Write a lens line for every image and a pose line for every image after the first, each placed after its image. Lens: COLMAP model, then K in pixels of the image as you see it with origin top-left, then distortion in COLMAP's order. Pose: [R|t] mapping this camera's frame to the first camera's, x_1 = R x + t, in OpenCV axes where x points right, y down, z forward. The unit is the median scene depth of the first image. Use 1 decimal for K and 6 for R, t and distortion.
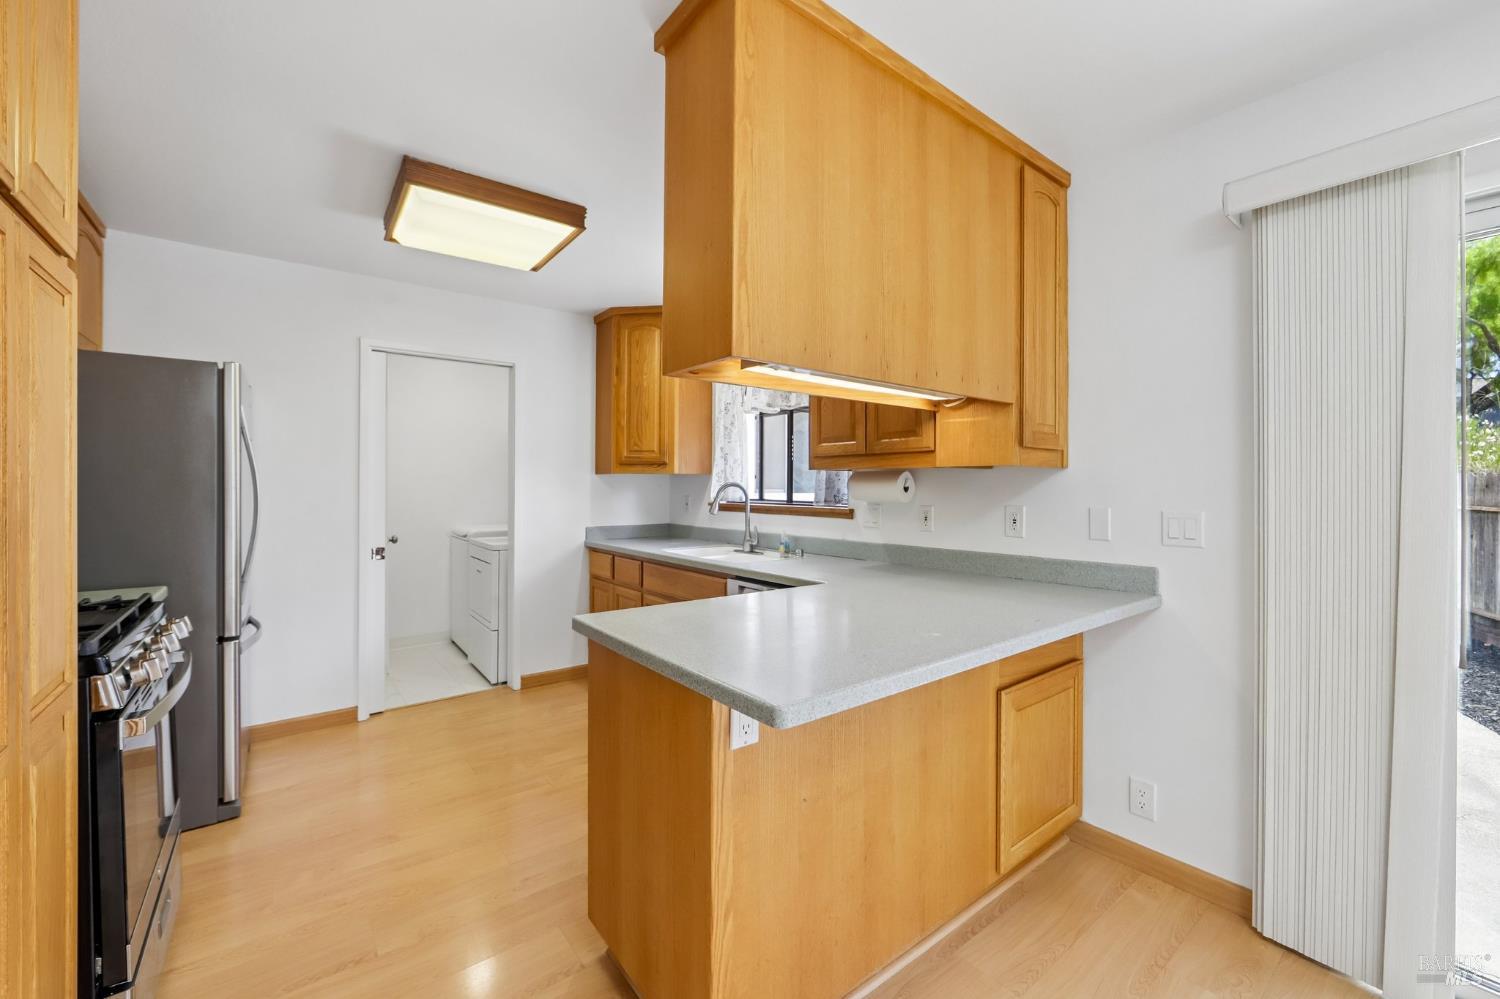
lens RADIAL K [[611.6, 0, 750.3], [0, 611.6, 490.4], [0, 0, 1]] dist [0.000728, 0.000122]
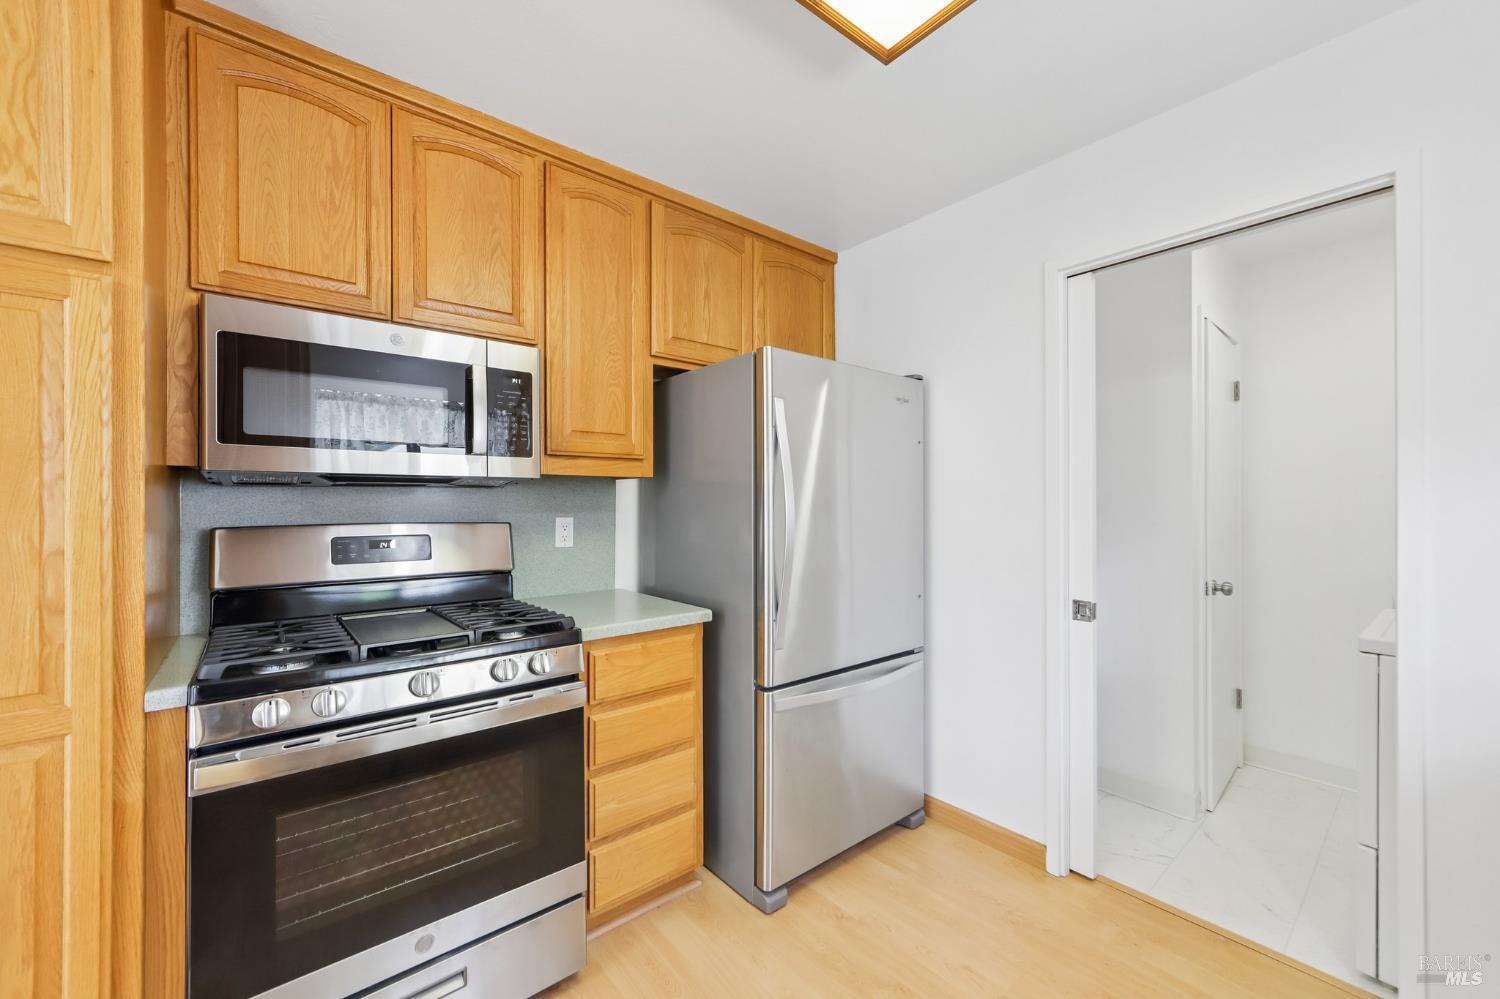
lens RADIAL K [[591.1, 0, 765.3], [0, 591.1, 500.6], [0, 0, 1]] dist [-0.000910, -0.000130]
pose [[0.049652, -0.003081, -0.998762, -0.041703], [-0.000759, 0.999995, -0.003122, -0.002835], [0.998766, 0.000913, 0.049649, 0.631704]]
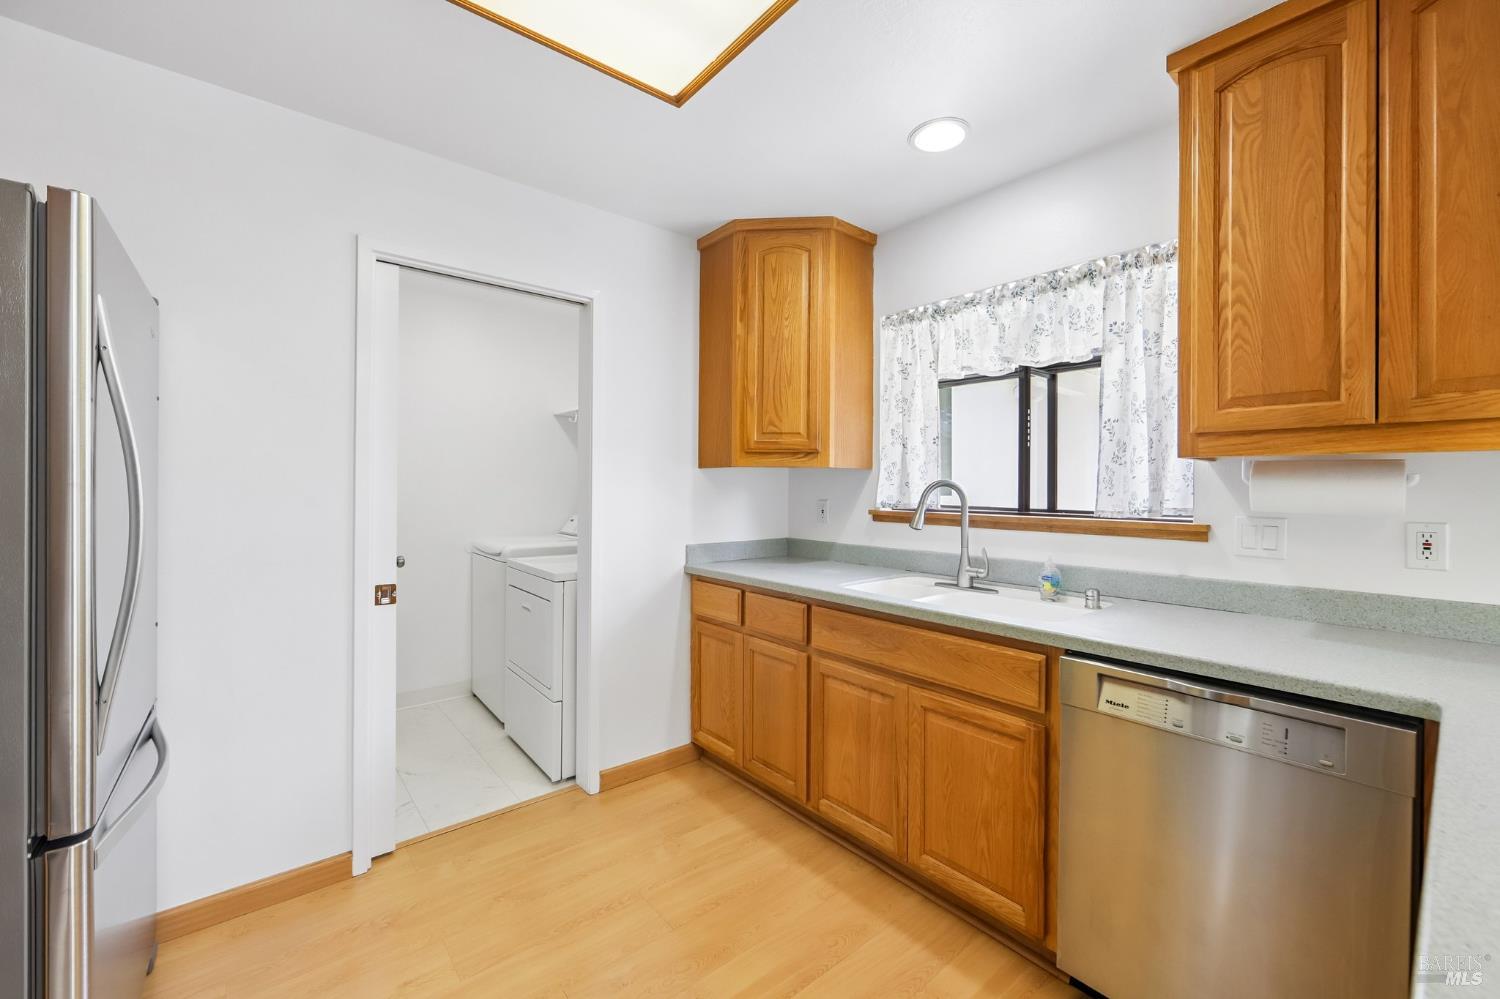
lens RADIAL K [[602.0, 0, 749.4], [0, 602.0, 490.9], [0, 0, 1]] dist [-0.001754, -0.000351]
pose [[0.999367, 0.002470, 0.035476, -0.255127], [-0.002505, 0.999996, 0.000934, -0.001819], [-0.035474, -0.001022, 0.999370, 0.370089]]
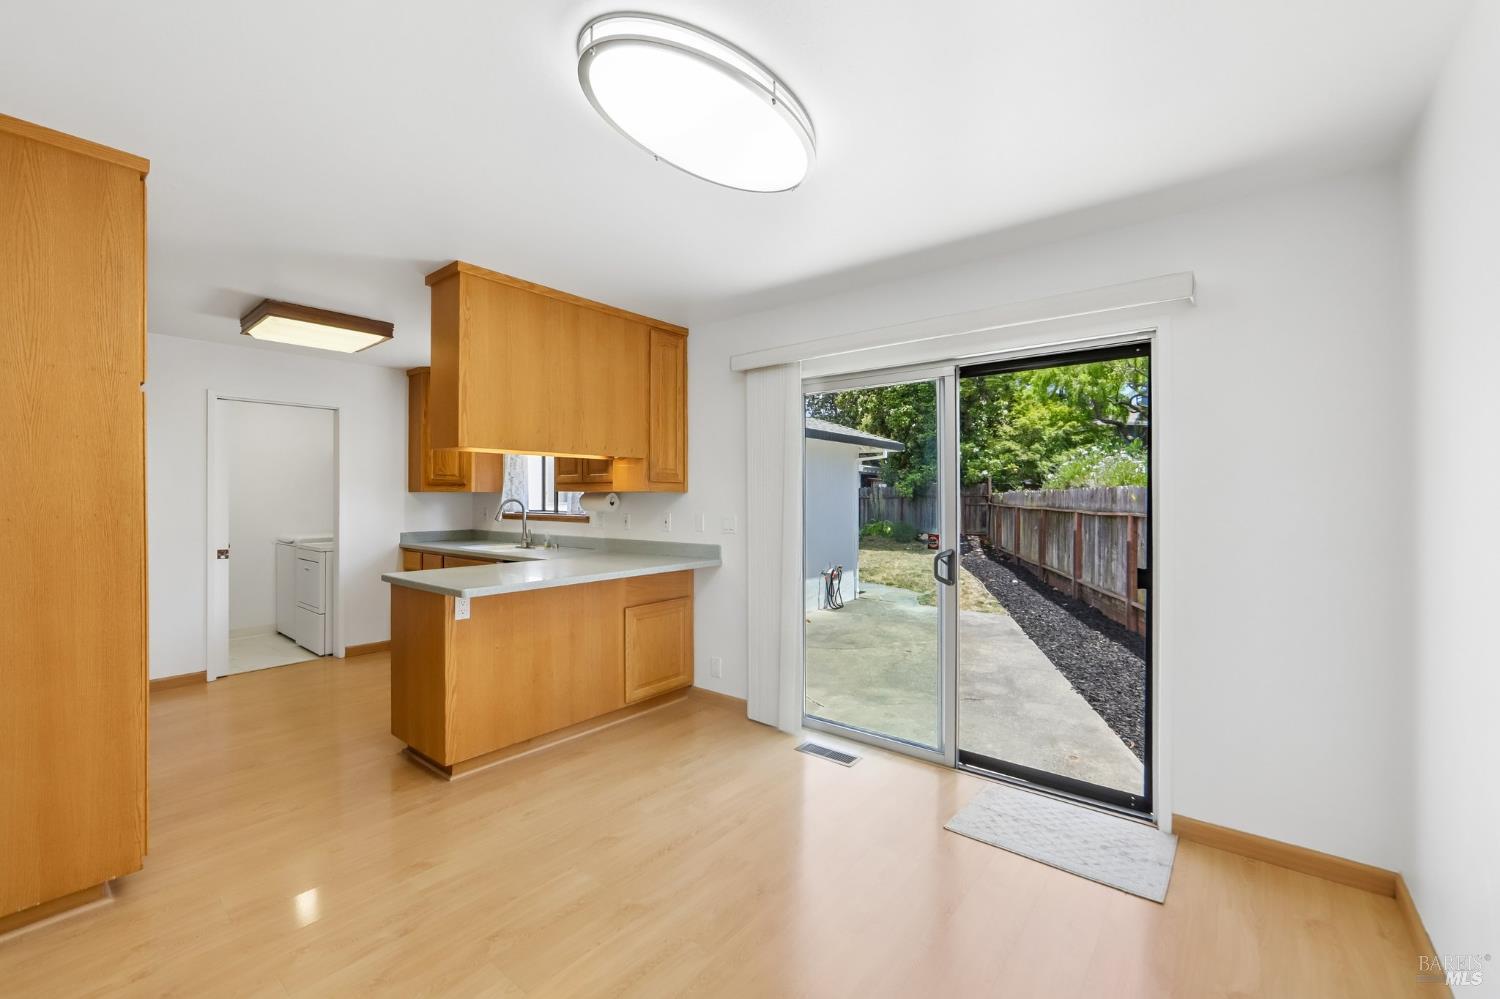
lens RADIAL K [[624.5, 0, 750.0], [0, 624.5, 499.5], [0, 0, 1]] dist [0.001055, 0.000098]
pose [[0.974462, -0.003209, 0.224530, 0.179965], [0.003423, 0.999994, -0.000566, -0.008301], [-0.224527, 0.001320, 0.974467, -0.527671]]
